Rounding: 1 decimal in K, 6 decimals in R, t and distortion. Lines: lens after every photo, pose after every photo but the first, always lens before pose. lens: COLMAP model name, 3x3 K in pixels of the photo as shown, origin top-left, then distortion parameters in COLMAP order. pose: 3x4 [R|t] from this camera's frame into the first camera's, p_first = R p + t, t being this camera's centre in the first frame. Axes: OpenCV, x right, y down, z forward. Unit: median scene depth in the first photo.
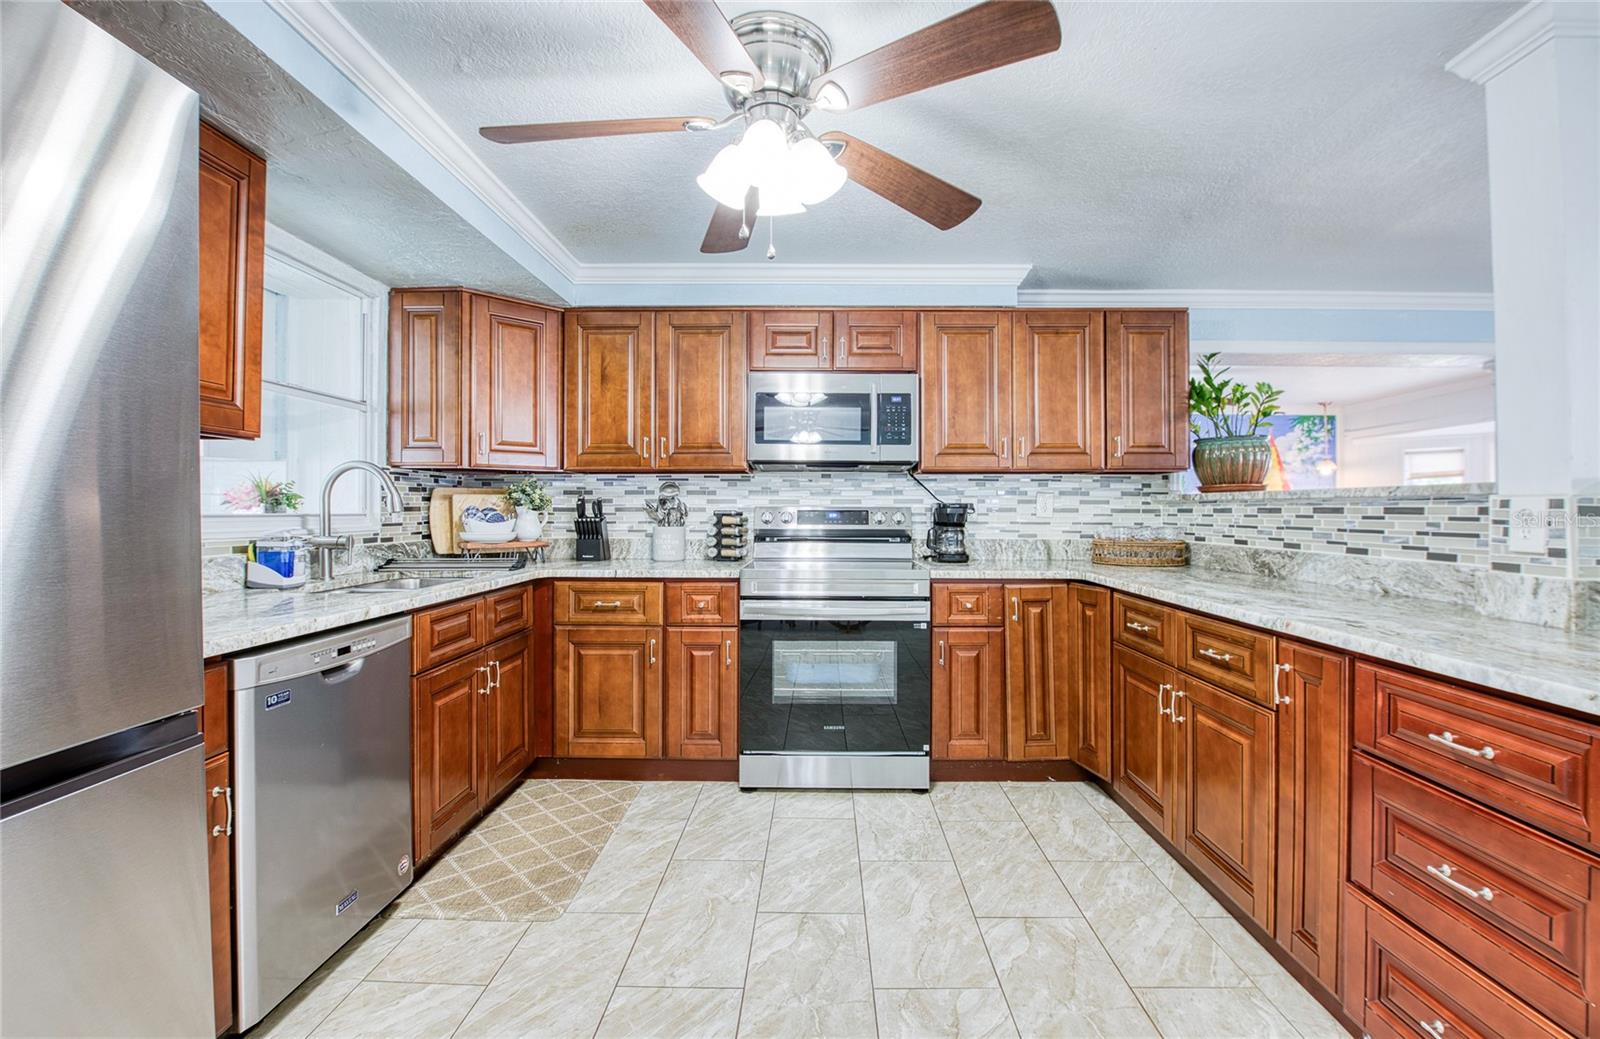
lens RADIAL K [[709.6, 0, 809.9], [0, 709.6, 505.1], [0, 0, 1]] dist [-0.004621, -0.001112]
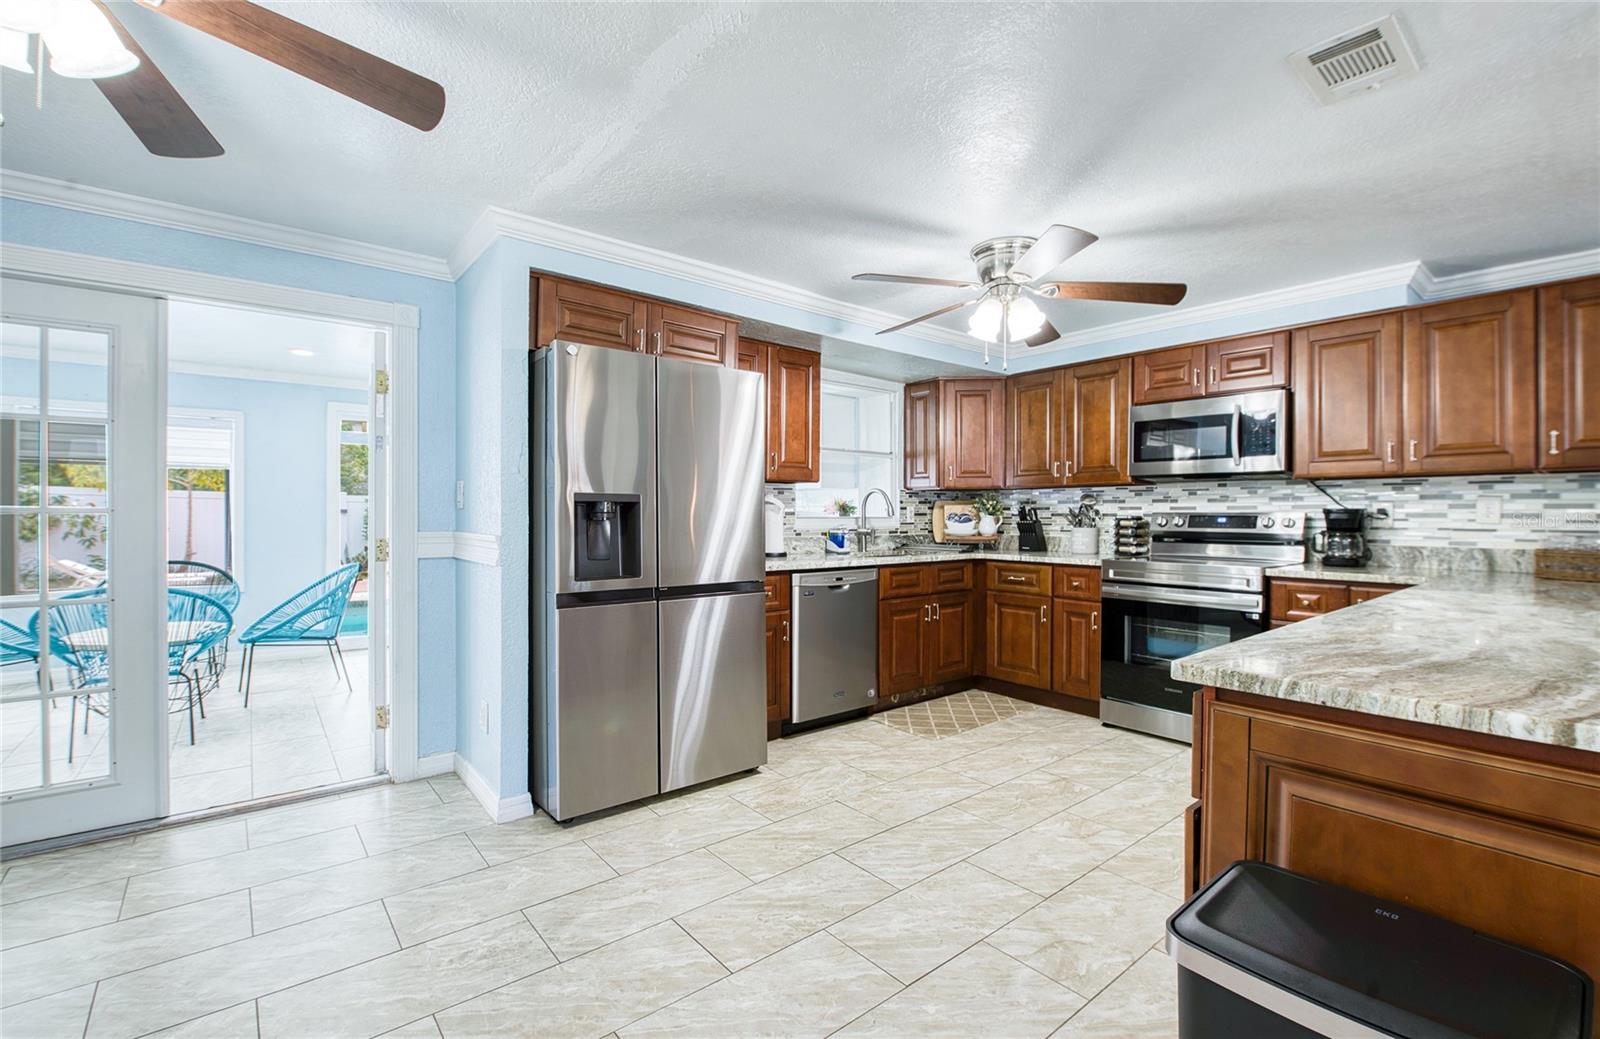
lens RADIAL K [[709.6, 0, 788.3], [0, 709.6, 514.9], [0, 0, 1]] dist [-0.004621, -0.001112]
pose [[0.628919, 0.000044, -0.777471, 0.558108], [0.003325, 0.999991, 0.002746, 0.001041], [0.777464, -0.004312, 0.628913, -0.292821]]
